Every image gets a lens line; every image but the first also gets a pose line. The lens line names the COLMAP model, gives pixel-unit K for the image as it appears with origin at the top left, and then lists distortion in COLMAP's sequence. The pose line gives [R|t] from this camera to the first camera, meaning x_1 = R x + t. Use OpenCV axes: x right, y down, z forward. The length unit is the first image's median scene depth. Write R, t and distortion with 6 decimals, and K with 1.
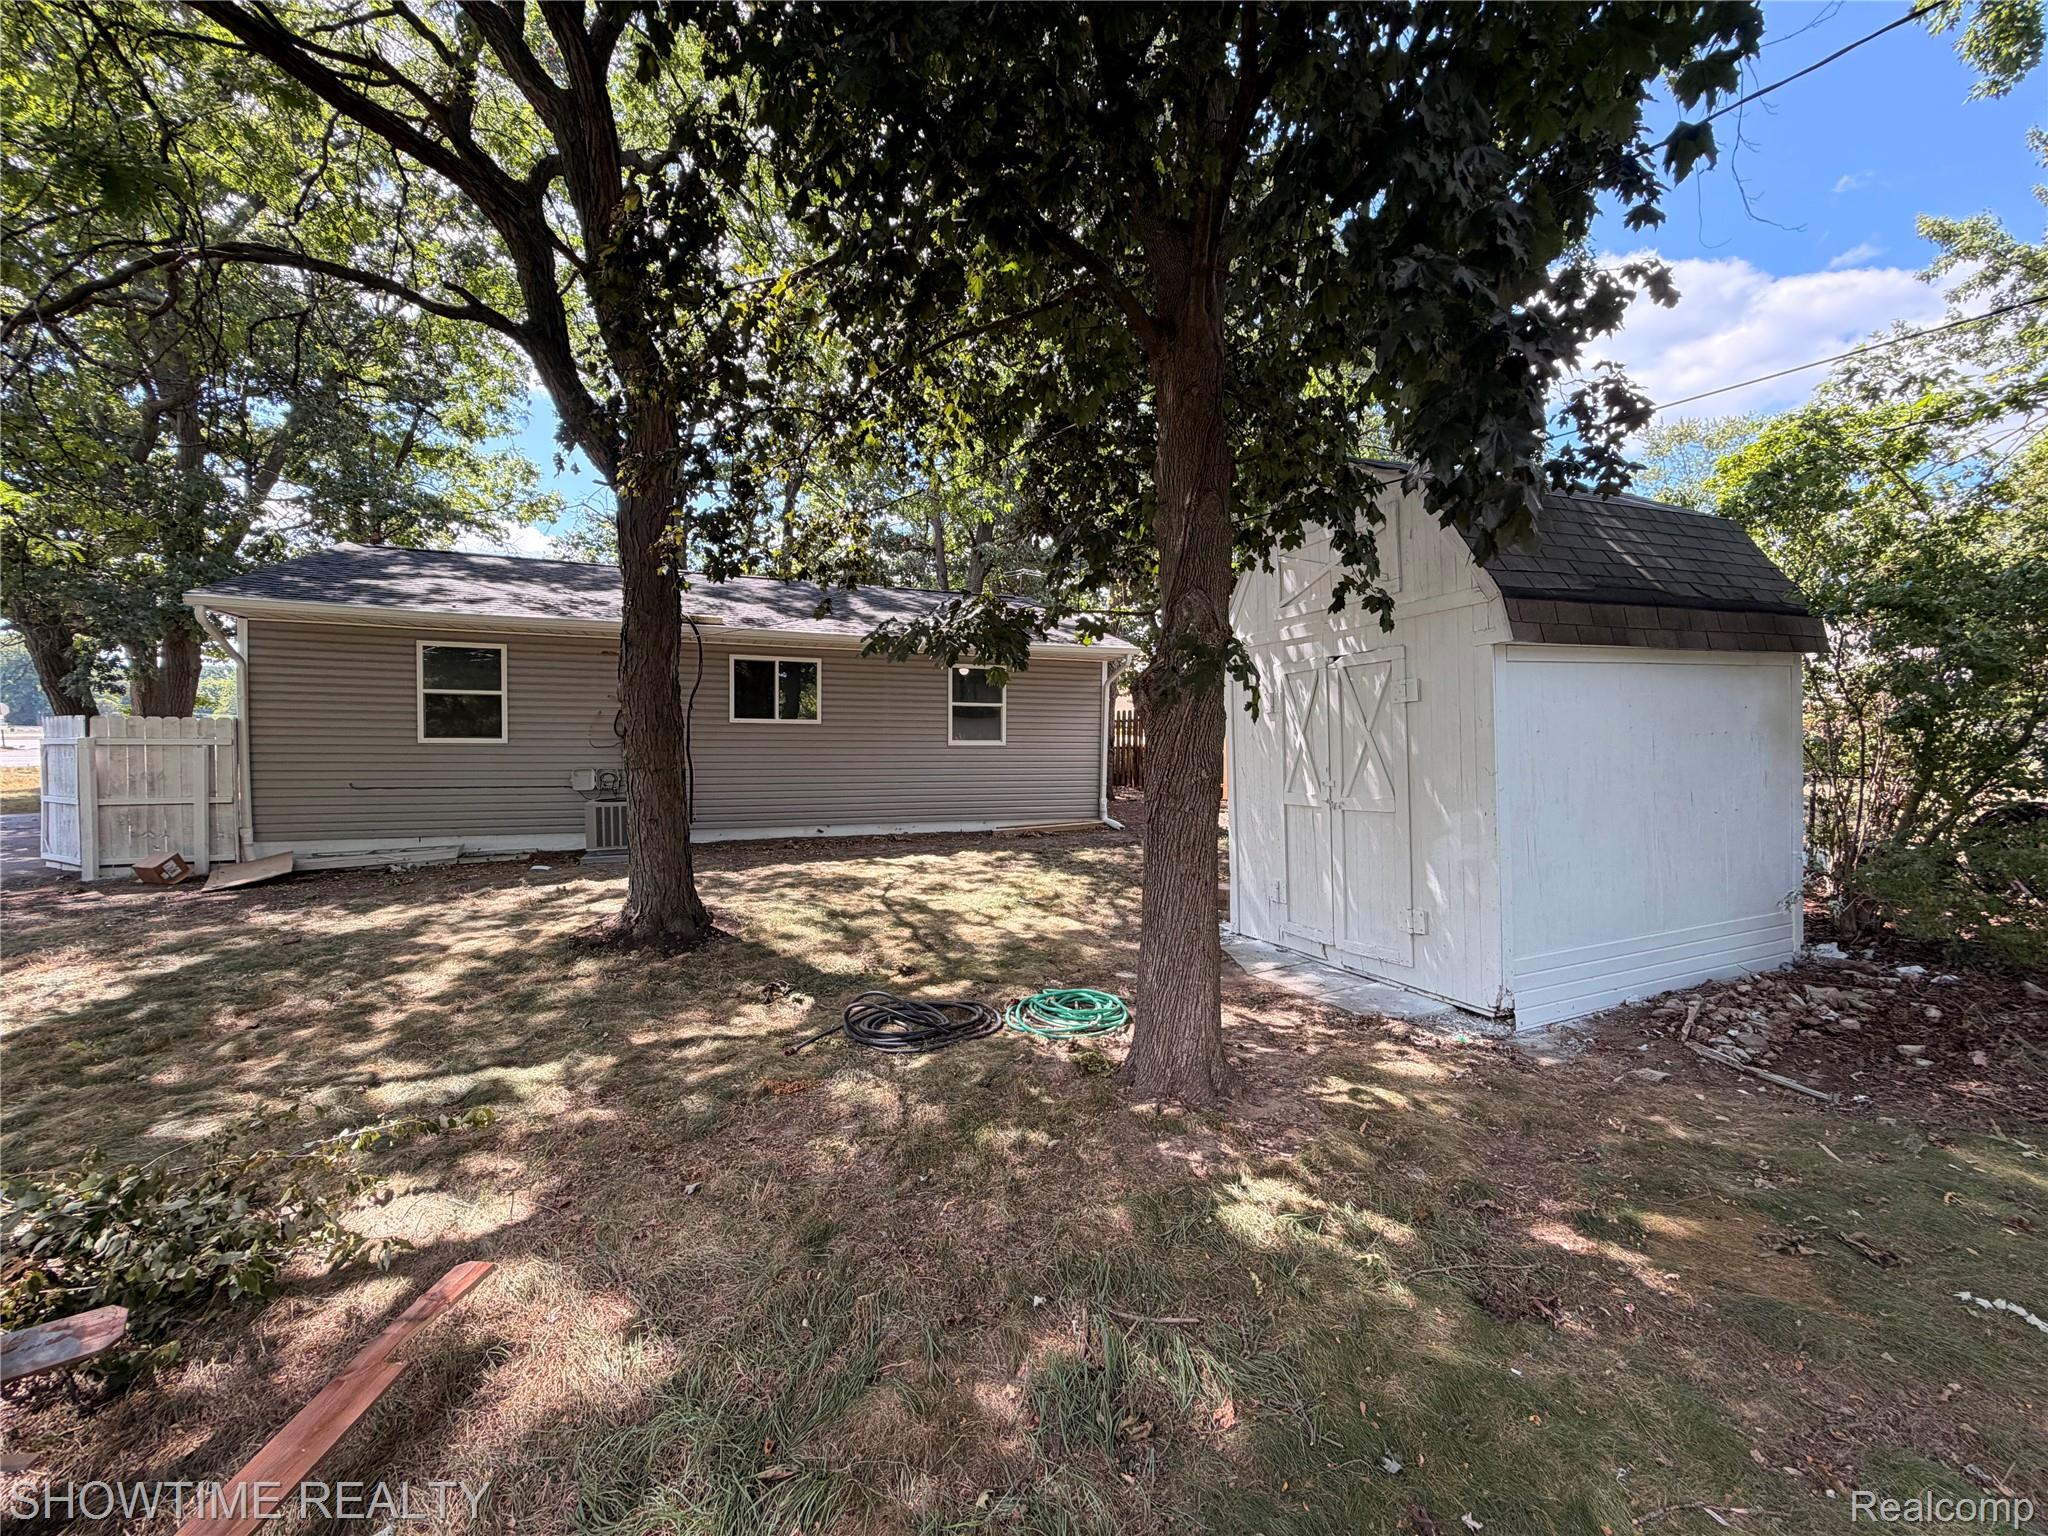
lens RADIAL K [[806.7, 0, 1025.4], [0, 806.7, 763.2], [0, 0, 1]] dist [-0.000525, 0.000403]
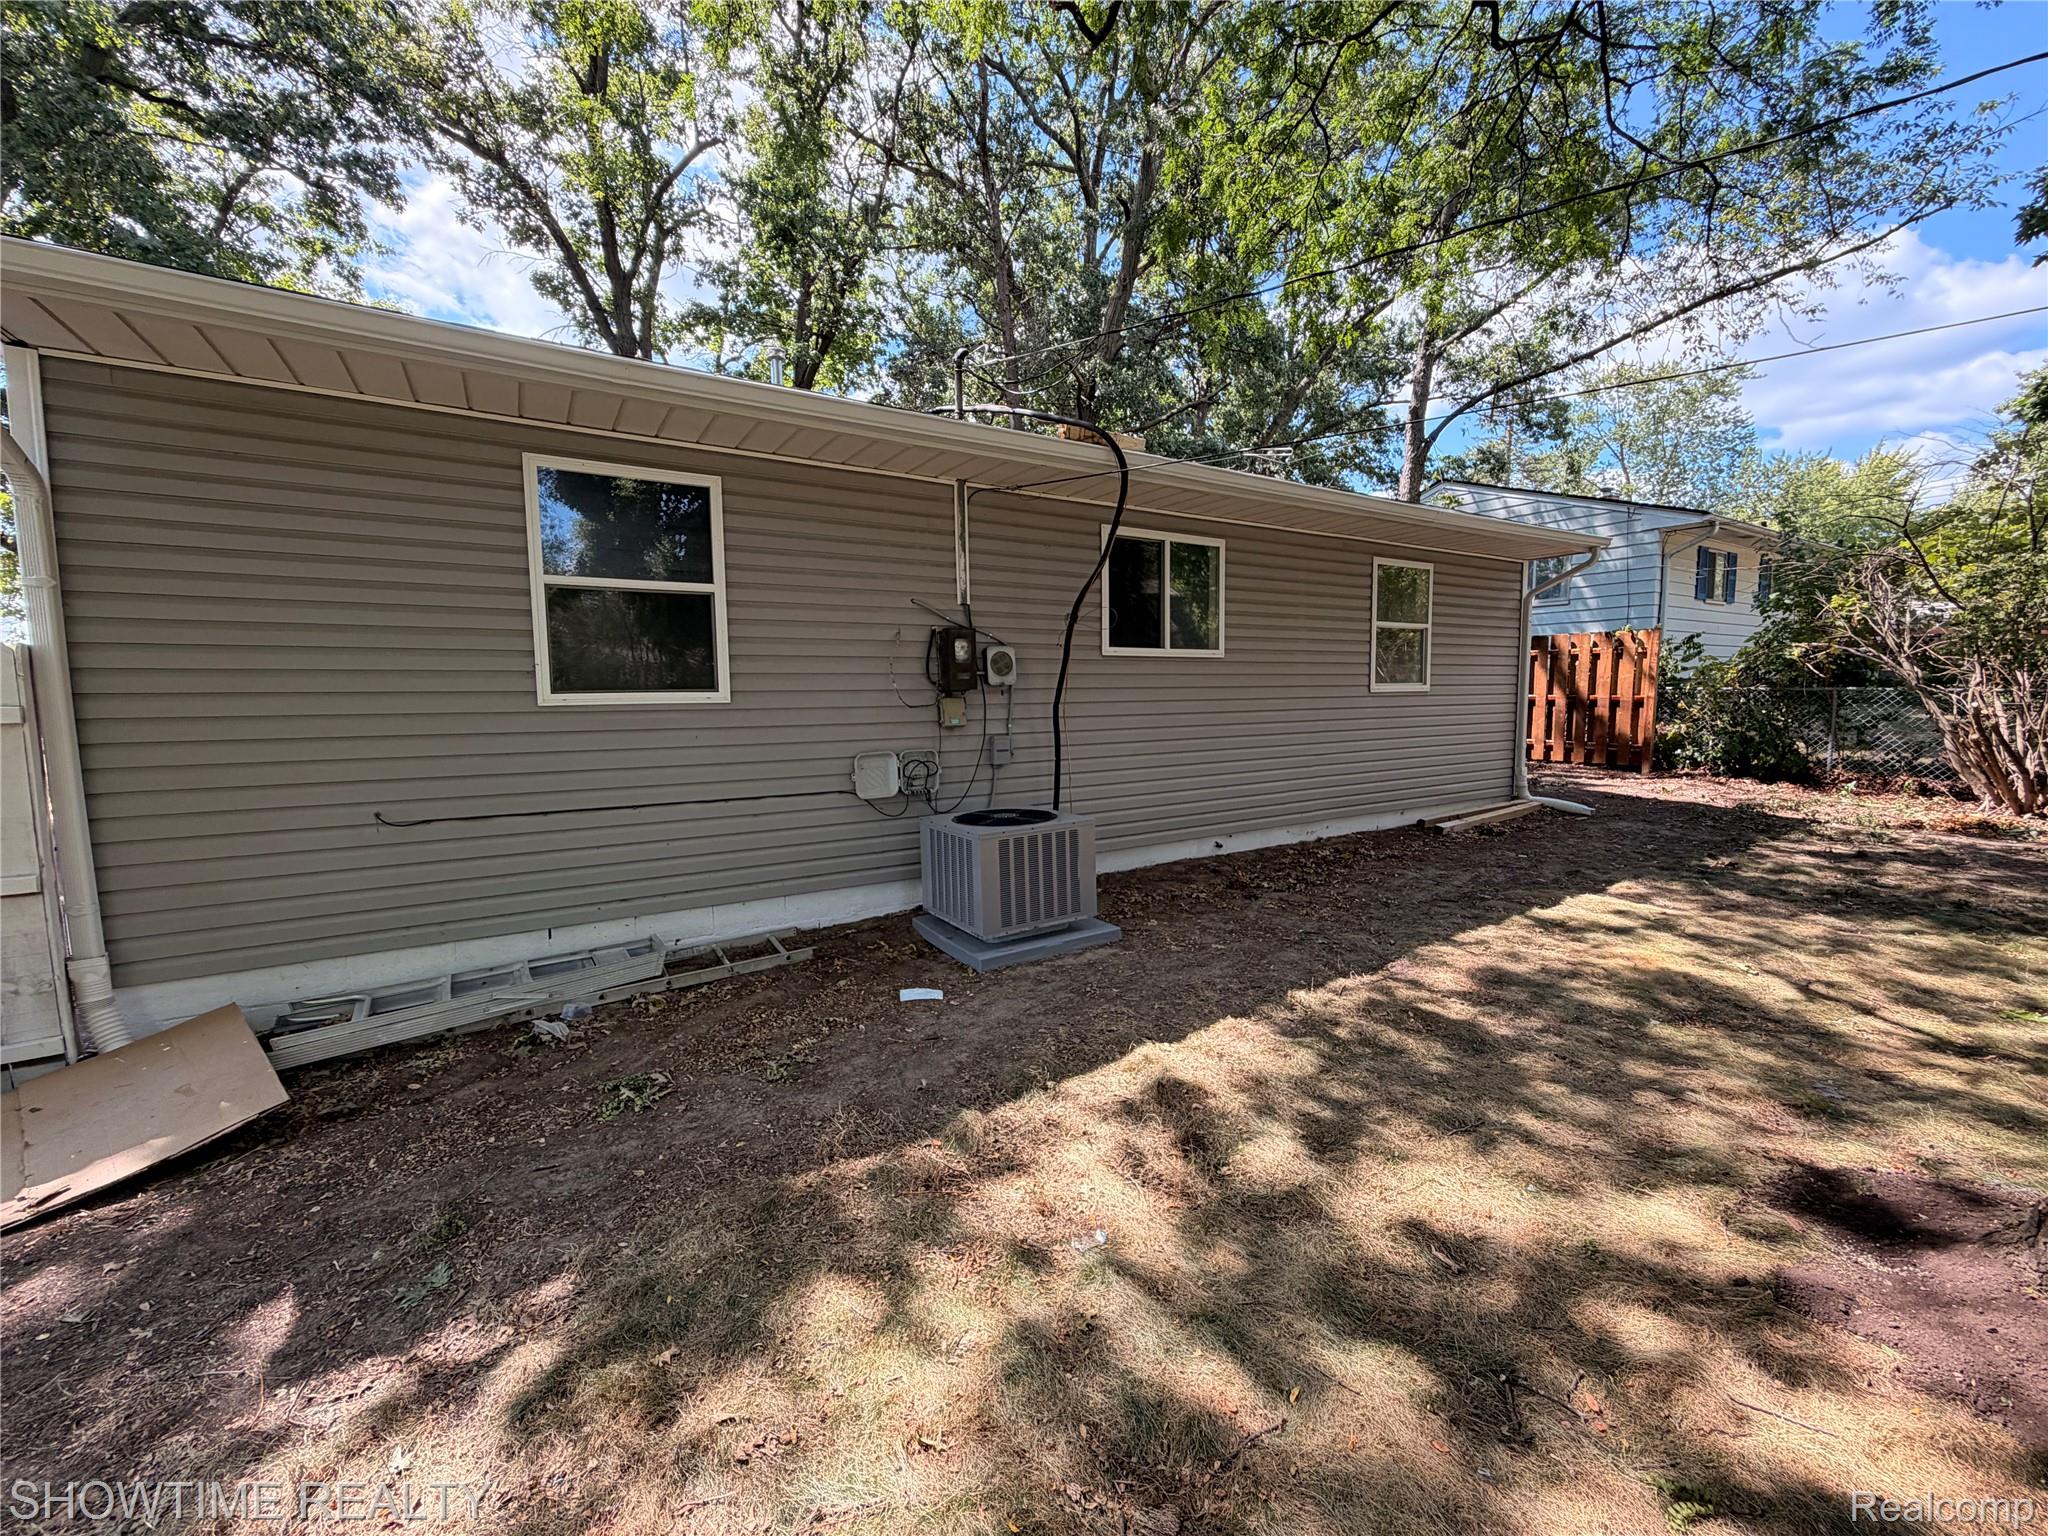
lens RADIAL K [[806.7, 0, 1027.9], [0, 806.7, 764.3], [0, 0, 1]] dist [-0.000525, 0.000403]
pose [[0.985889, -0.035319, 0.163629, -0.557995], [0.025901, 0.997902, 0.059339, -0.013026], [-0.165382, -0.054263, 0.984736, 0.533518]]
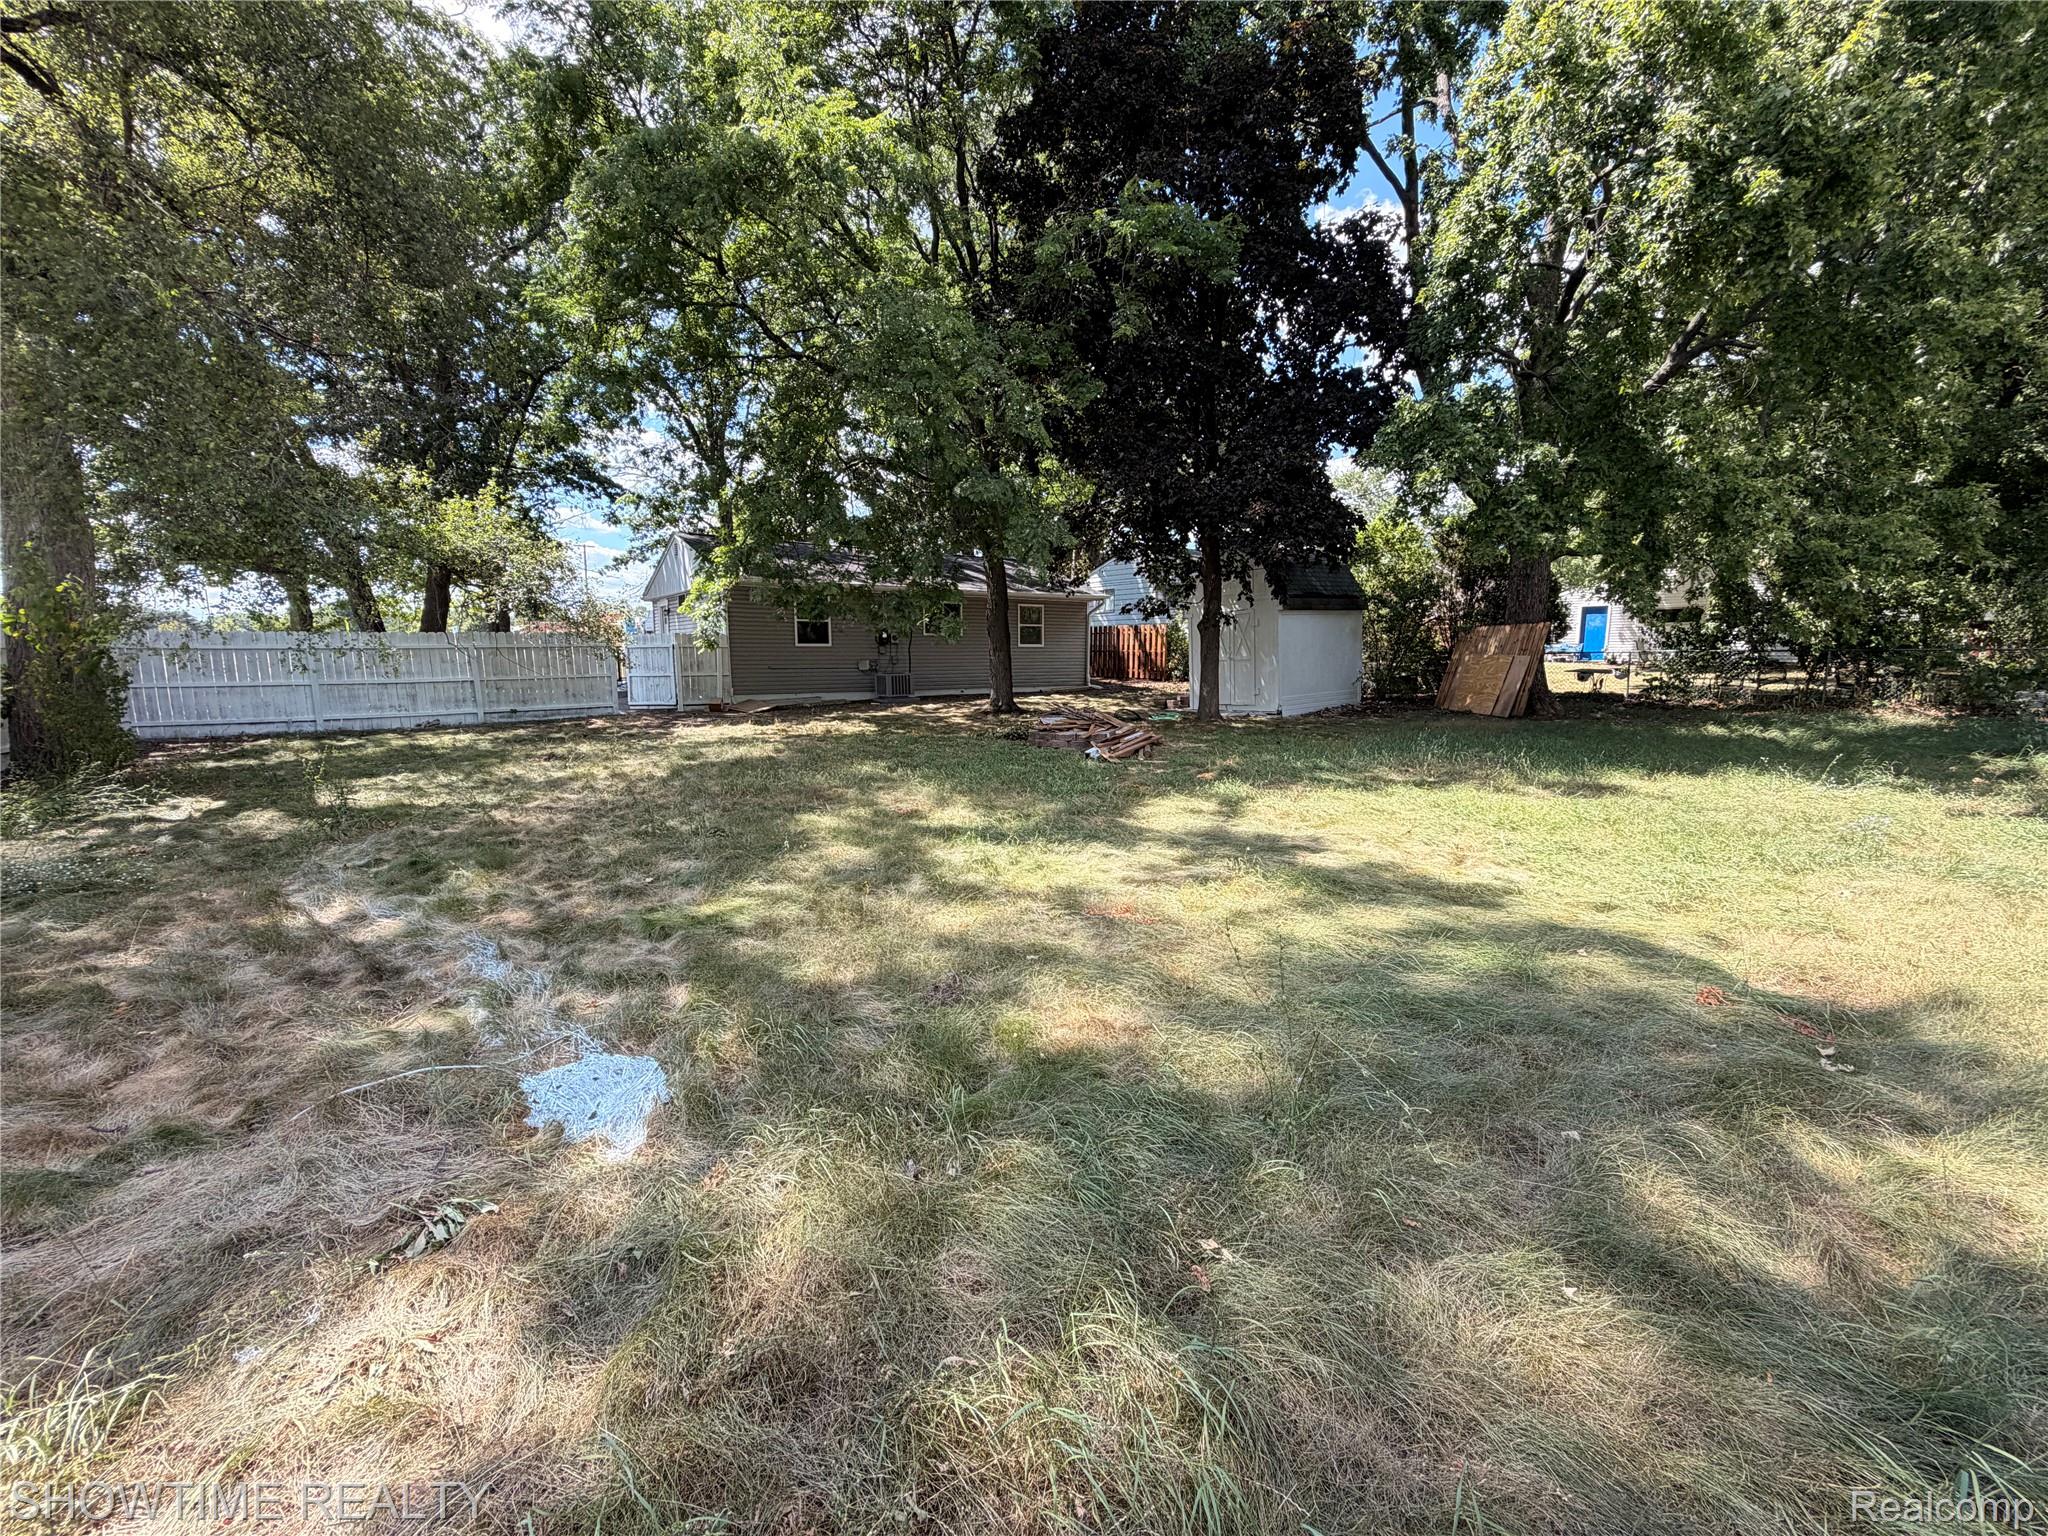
lens RADIAL K [[806.7, 0, 1021.3], [0, 806.7, 769.5], [0, 0, 1]] dist [-0.000525, 0.000403]
pose [[0.971213, -0.044441, 0.234030, -0.673228], [0.018375, 0.993493, 0.112401, 0.063308], [-0.237502, -0.104865, 0.965710, -1.089958]]
